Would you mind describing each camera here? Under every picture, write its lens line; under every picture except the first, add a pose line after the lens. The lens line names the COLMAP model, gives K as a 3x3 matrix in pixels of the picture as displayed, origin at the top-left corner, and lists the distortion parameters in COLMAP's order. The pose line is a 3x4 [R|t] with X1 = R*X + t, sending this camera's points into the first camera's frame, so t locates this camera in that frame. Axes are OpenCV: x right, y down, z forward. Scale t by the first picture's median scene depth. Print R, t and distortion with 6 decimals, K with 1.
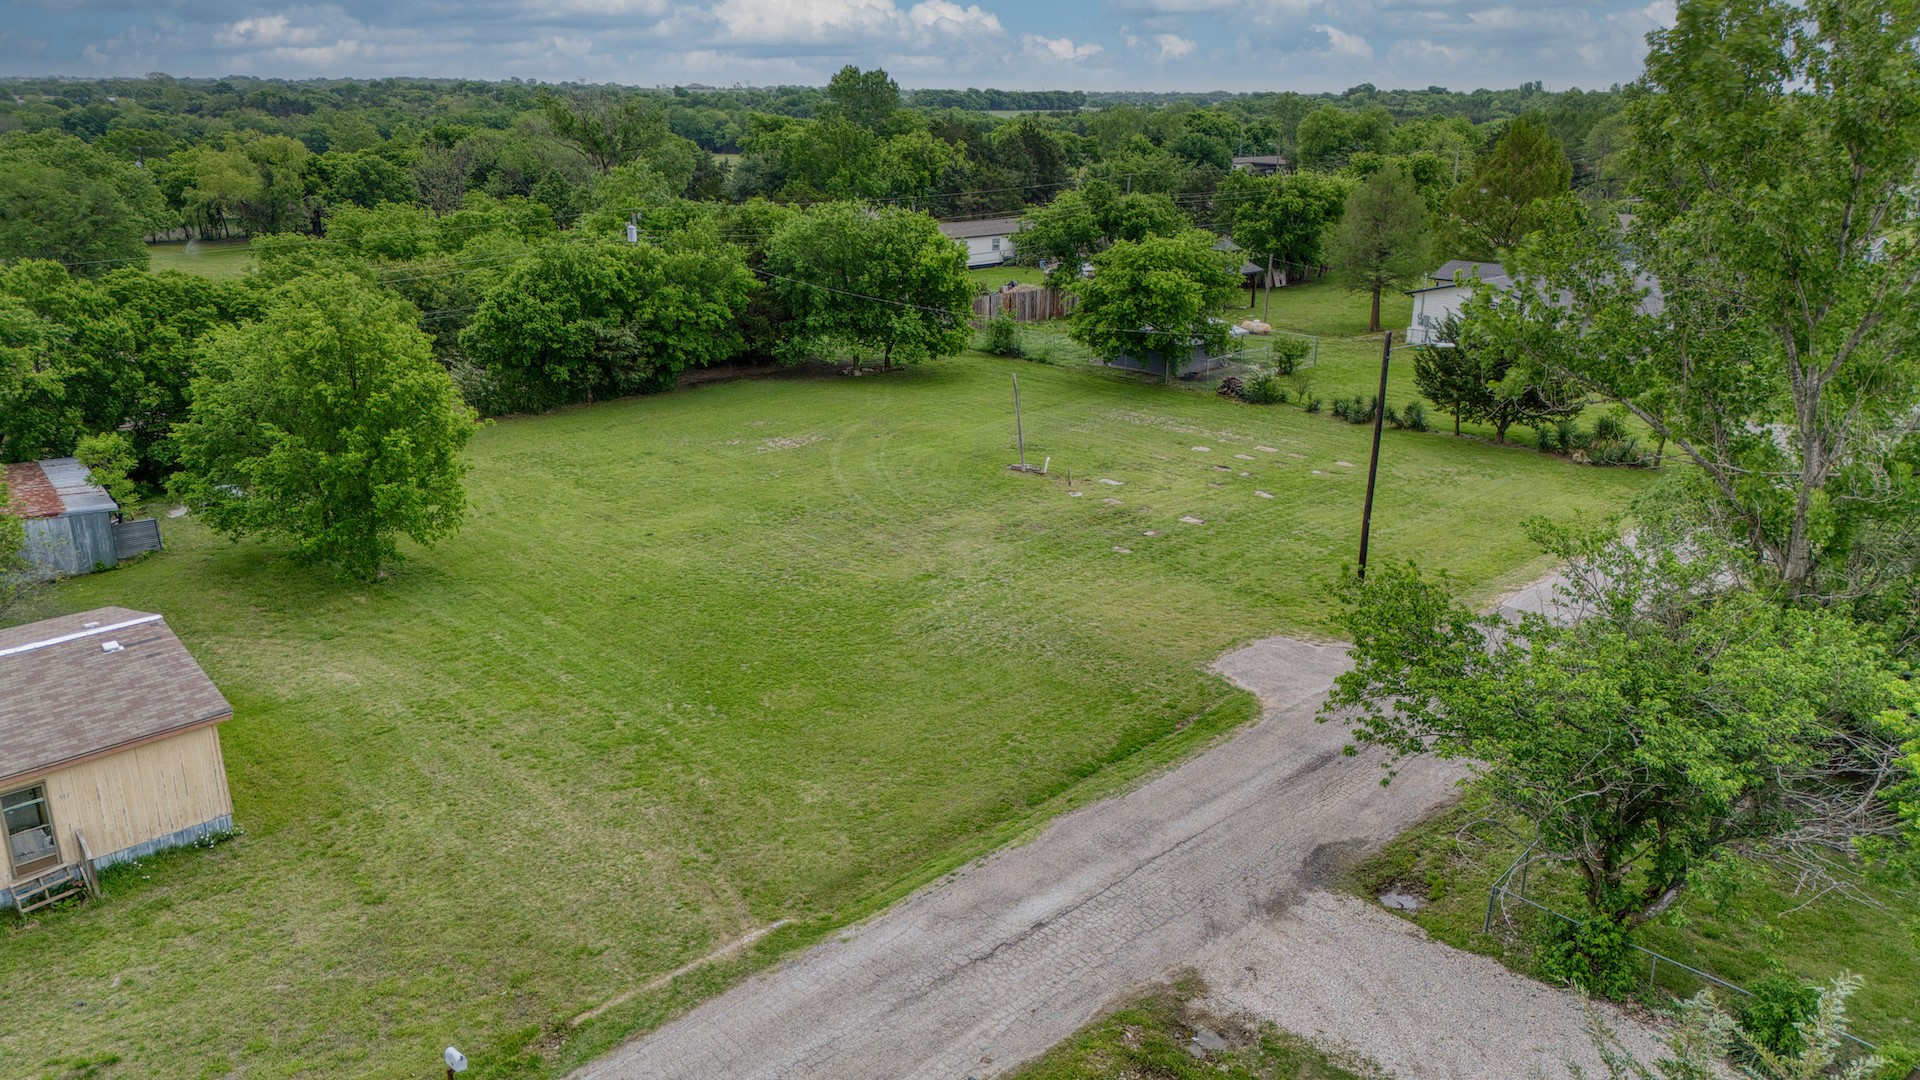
lens RADIAL K [[1342.5, 0, 954.1], [0, 1342.5, 543.2], [0, 0, 1]] dist [0.060001, -0.053272]
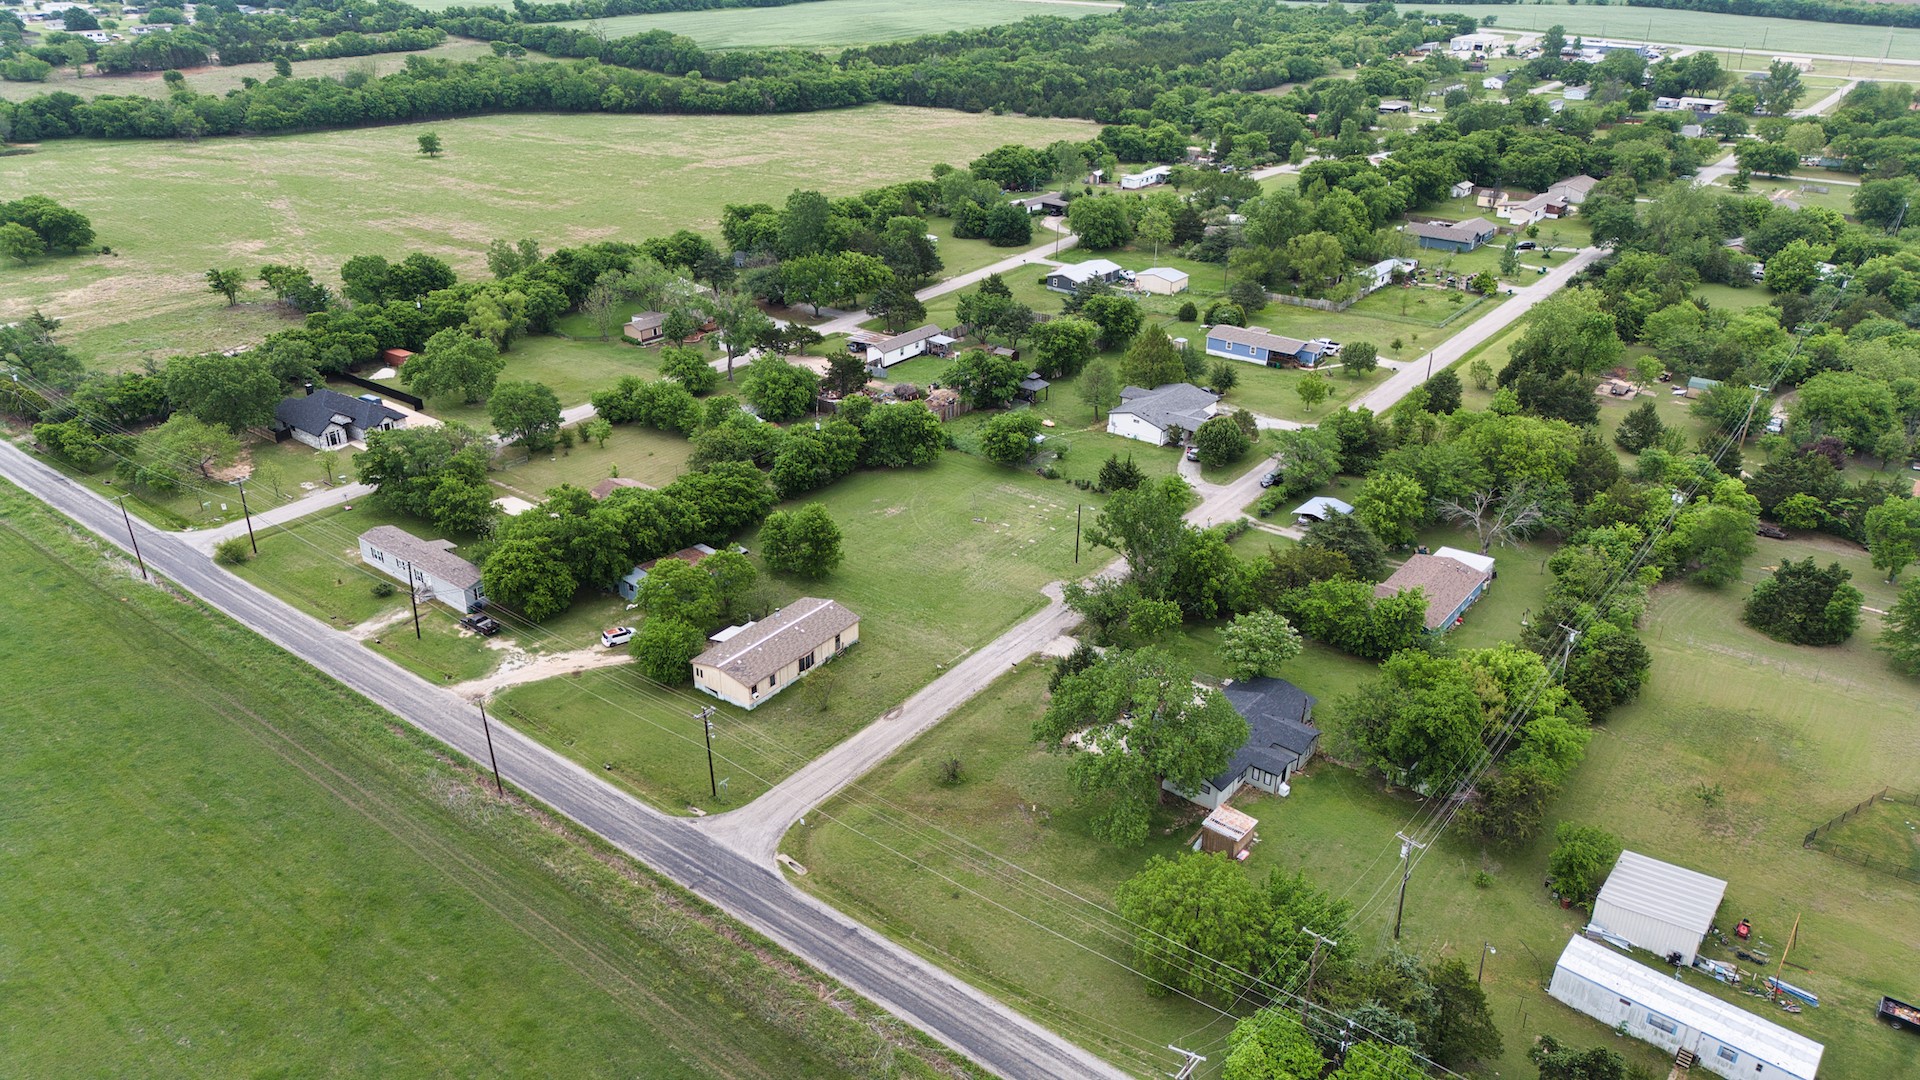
lens RADIAL K [[1342.5, 0, 958.9], [0, 1342.5, 535.5], [0, 0, 1]] dist [0.060001, -0.053272]
pose [[0.988135, -0.067233, 0.138088, -0.596389], [0.049558, 0.990578, 0.127670, -0.591659], [-0.145370, -0.119312, 0.982157, -2.903179]]
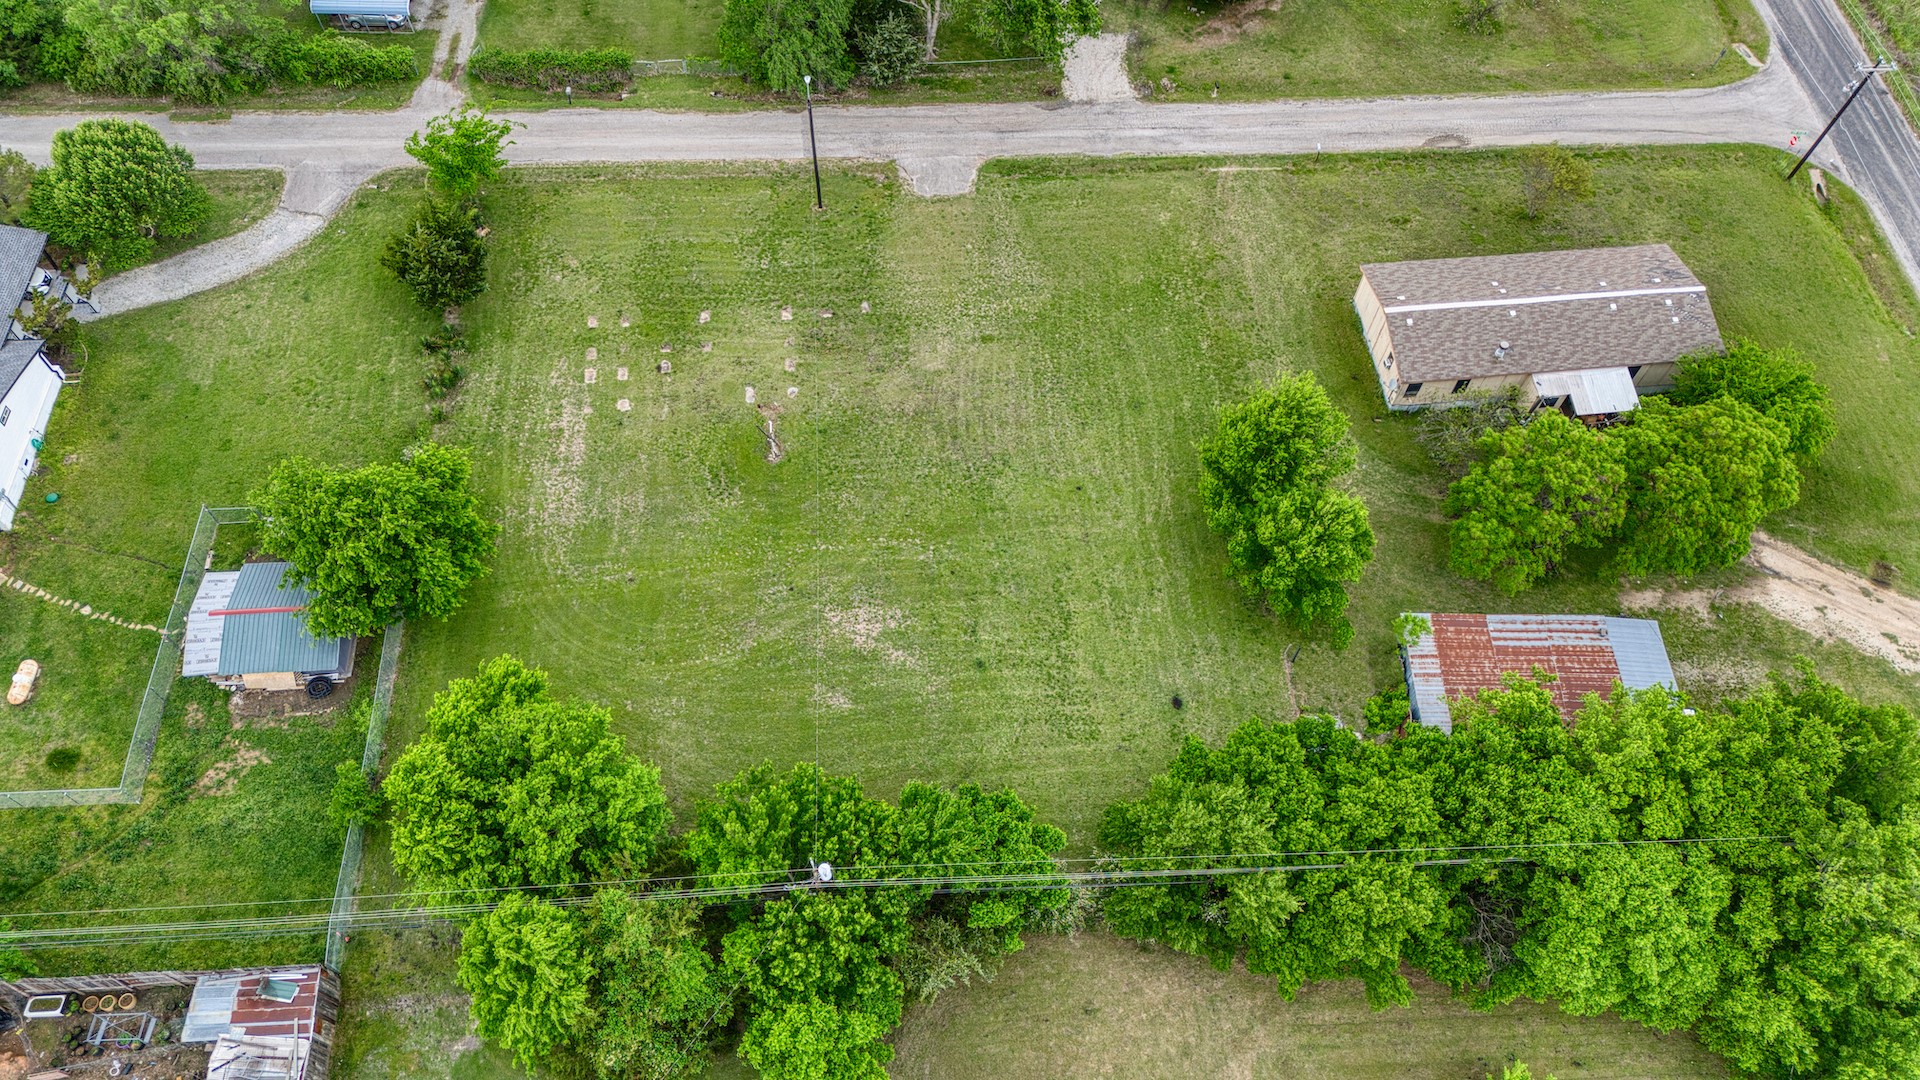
lens RADIAL K [[1342.5, 0, 958.9], [0, 1342.5, 538.9], [0, 0, 1]] dist [0.060001, -0.053272]
pose [[-0.774679, -0.546085, 0.318848, -0.744122], [0.175400, 0.298877, 0.938034, -1.656367], [-0.607542, 0.782601, -0.135750, 1.587028]]
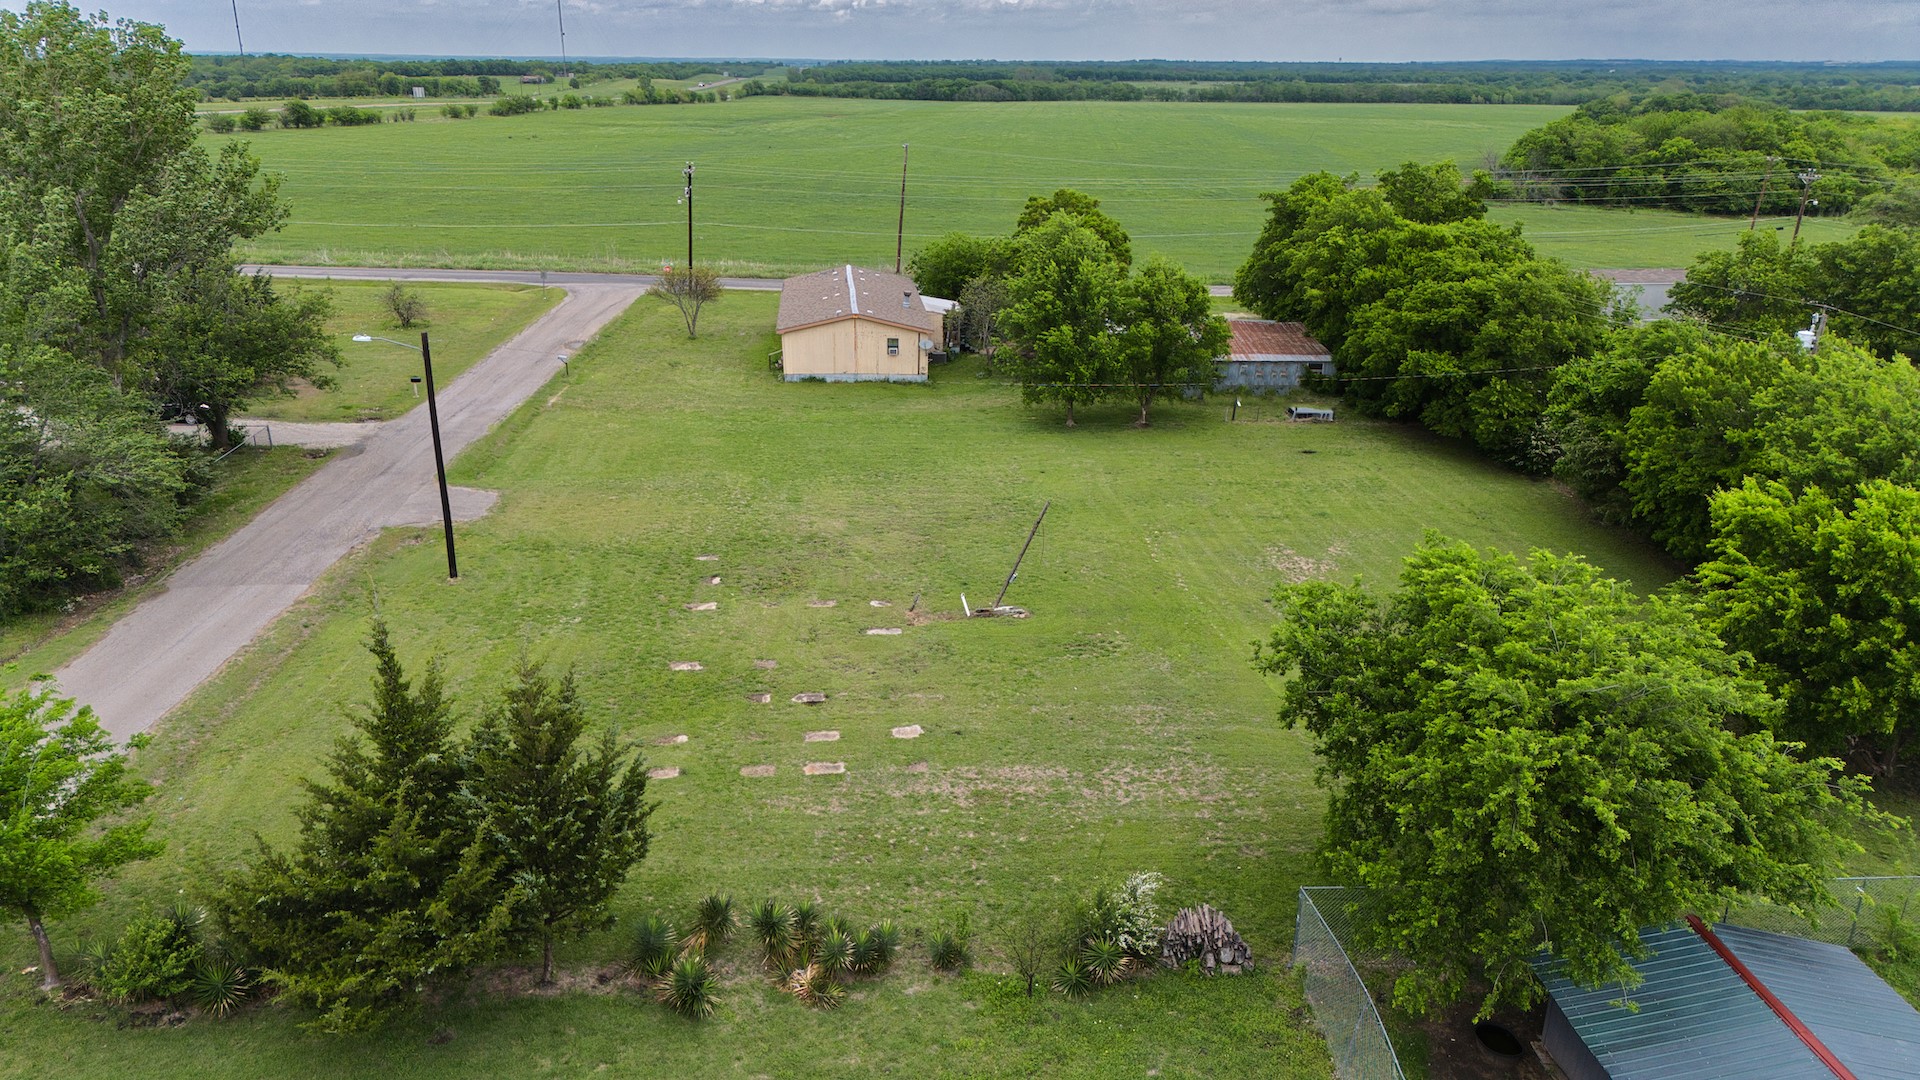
lens RADIAL K [[1342.5, 0, 954.7], [0, 1342.5, 529.2], [0, 0, 1]] dist [0.060001, -0.053272]
pose [[-0.636724, 0.238231, -0.733368, 0.842646], [-0.260406, 0.828768, 0.495311, -0.636079], [0.725790, 0.506350, -0.465660, 1.825924]]
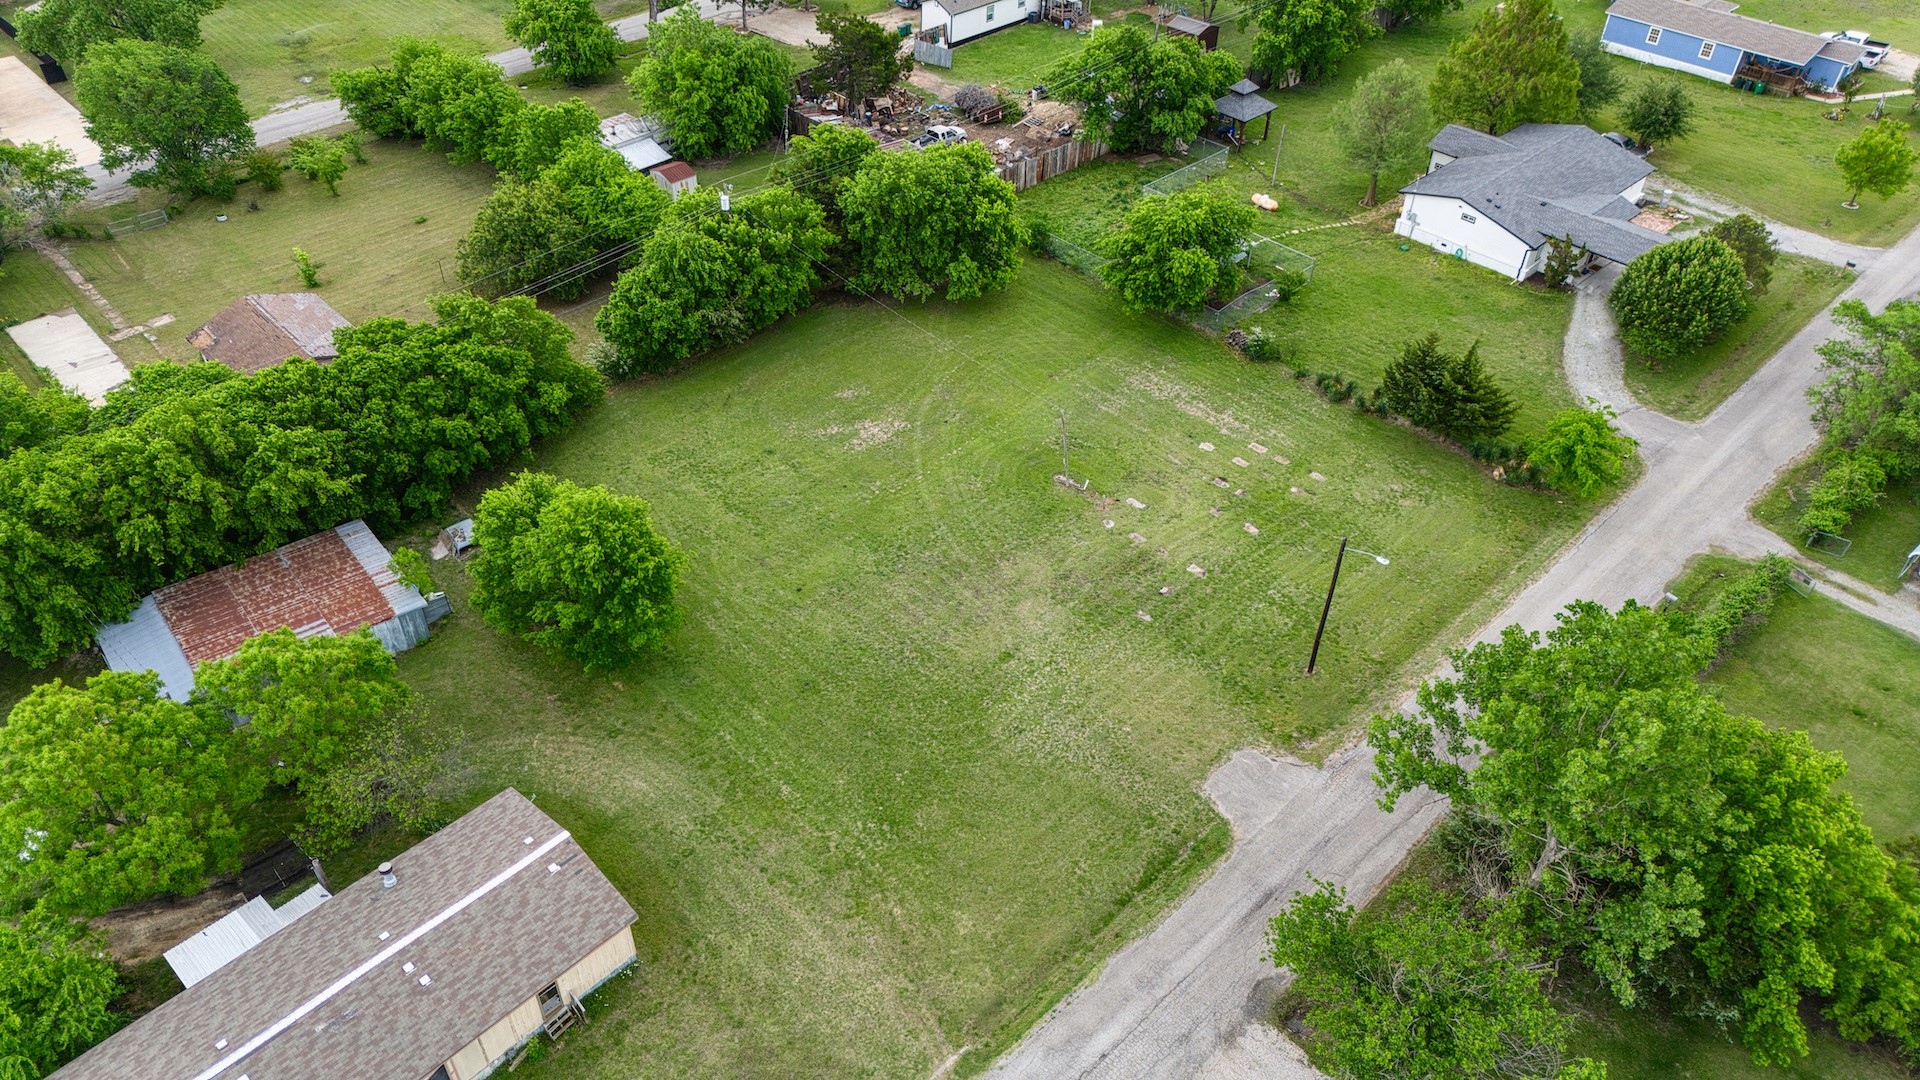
lens RADIAL K [[1342.5, 0, 950.3], [0, 1342.5, 538.3], [0, 0, 1]] dist [0.060001, -0.053272]
pose [[0.999942, -0.002108, 0.010595, -0.104380], [-0.001918, 0.930540, 0.366186, -0.667268], [-0.010631, -0.366185, 0.930481, -0.301602]]
